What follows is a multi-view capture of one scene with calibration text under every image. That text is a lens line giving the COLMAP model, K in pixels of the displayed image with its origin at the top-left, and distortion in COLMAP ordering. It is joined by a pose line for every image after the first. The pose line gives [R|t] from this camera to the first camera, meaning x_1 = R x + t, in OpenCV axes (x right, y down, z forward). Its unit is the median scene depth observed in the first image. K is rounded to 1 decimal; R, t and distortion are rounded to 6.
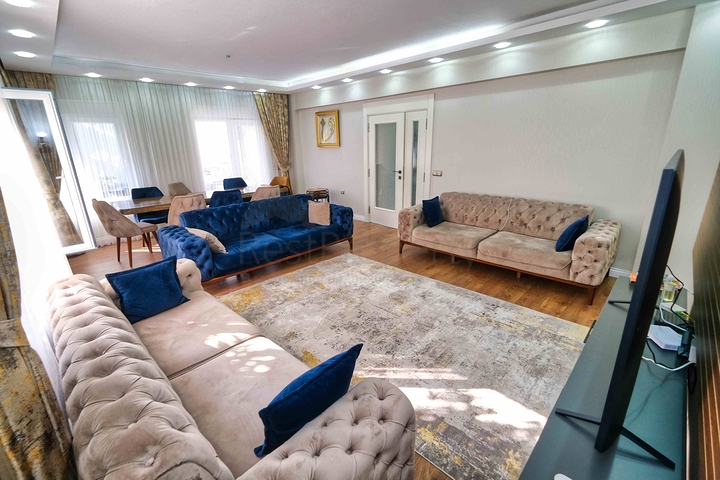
lens RADIAL K [[315.2, 0, 355.1], [0, 315.2, 237.9], [0, 0, 1]] dist [-0.006408, -0.000235]
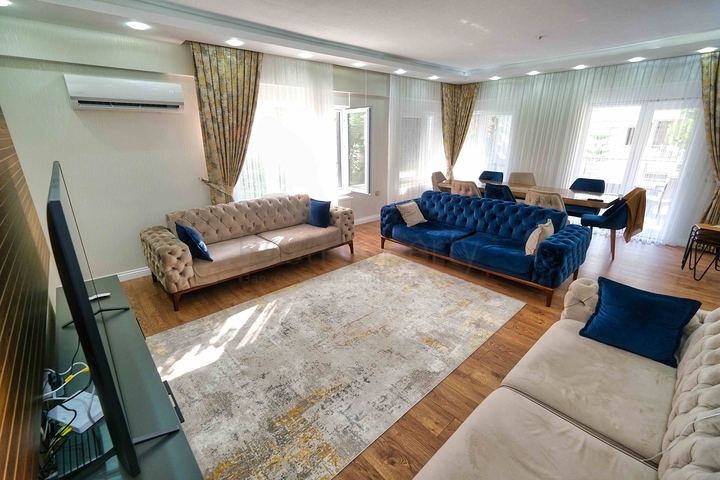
lens RADIAL K [[315.2, 0, 355.1], [0, 315.2, 237.9], [0, 0, 1]] dist [-0.006408, -0.000235]
pose [[-0.049961, 0.336451, -0.940375, 0.708477], [-0.285871, 0.897340, 0.336242, -0.243514], [0.956965, 0.285624, 0.051350, 0.683866]]
